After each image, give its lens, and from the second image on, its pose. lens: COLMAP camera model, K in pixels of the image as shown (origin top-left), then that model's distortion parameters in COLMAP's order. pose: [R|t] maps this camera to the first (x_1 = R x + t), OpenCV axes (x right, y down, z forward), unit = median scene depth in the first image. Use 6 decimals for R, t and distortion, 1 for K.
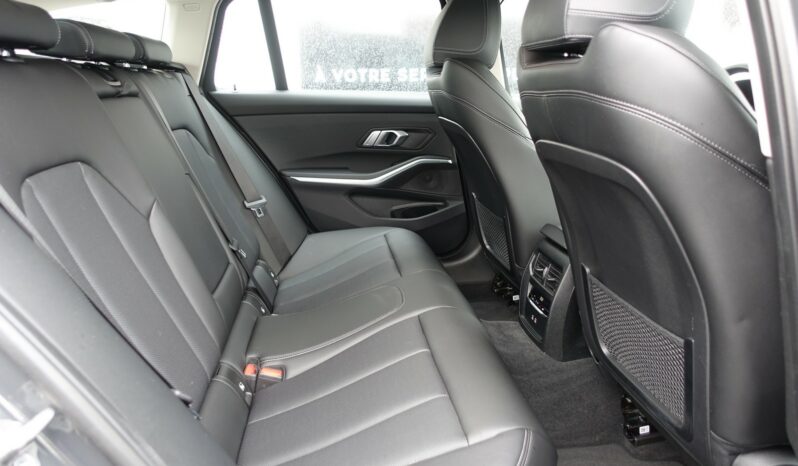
lens RADIAL K [[544.8, 0, 399.0], [0, 544.8, 233.0], [0, 0, 1]] dist [-0.005147, 0.003009]
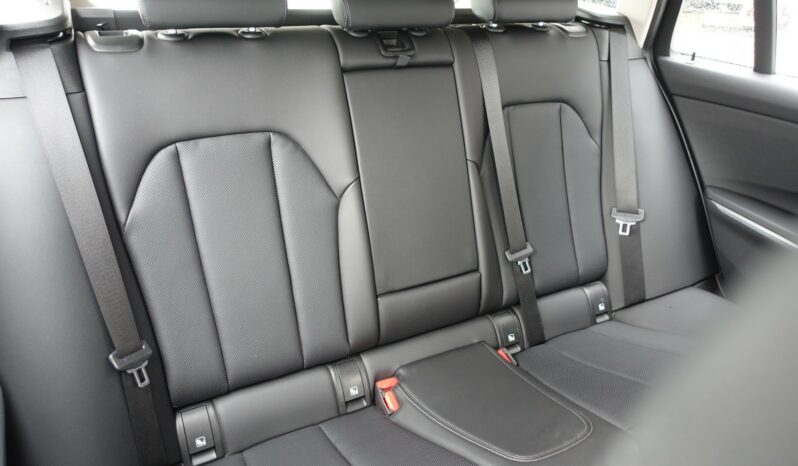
lens RADIAL K [[544.8, 0, 399.0], [0, 544.8, 233.0], [0, 0, 1]] dist [-0.005147, 0.003009]
pose [[0.357086, 0.443326, -0.822163, 0.255467], [-0.288984, 0.889442, 0.354091, -0.206959], [0.888244, 0.111151, 0.445721, 0.374388]]
